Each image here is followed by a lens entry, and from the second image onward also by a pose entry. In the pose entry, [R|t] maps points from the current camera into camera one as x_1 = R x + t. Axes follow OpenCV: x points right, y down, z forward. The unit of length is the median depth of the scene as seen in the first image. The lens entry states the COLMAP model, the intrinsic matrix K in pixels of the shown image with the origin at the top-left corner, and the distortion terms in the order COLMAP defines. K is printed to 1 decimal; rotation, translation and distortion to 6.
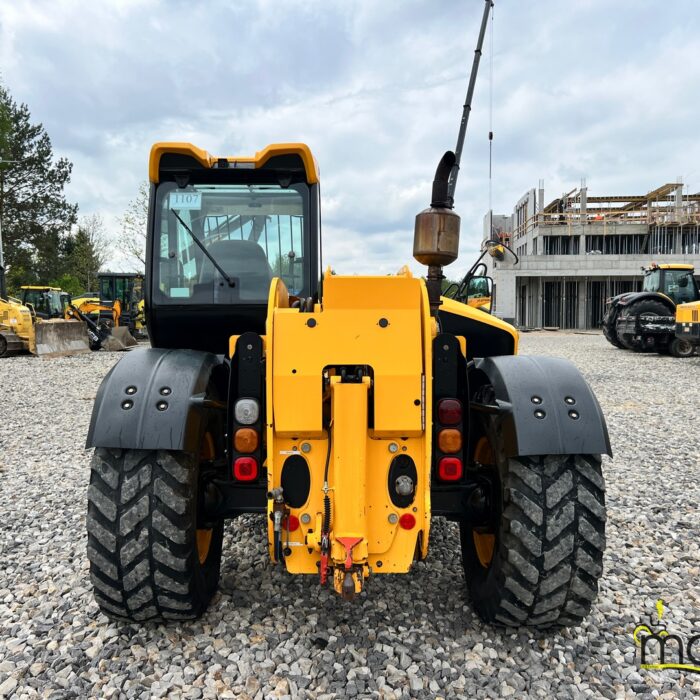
lens RADIAL K [[715.9, 0, 345.4], [0, 715.9, 353.6], [0, 0, 1]] dist [0.030193, 0.000000]
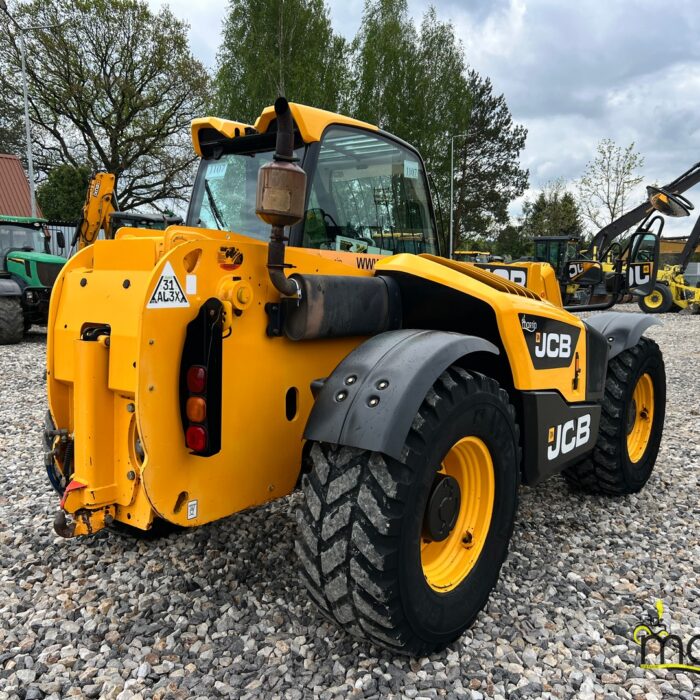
lens RADIAL K [[715.9, 0, 347.8], [0, 715.9, 352.5], [0, 0, 1]] dist [0.030193, 0.000000]
pose [[0.788609, 0.080298, -0.609630, 0.805121], [-0.050791, 0.996555, 0.065559, -0.024885], [0.612794, -0.020737, 0.789971, 0.330312]]
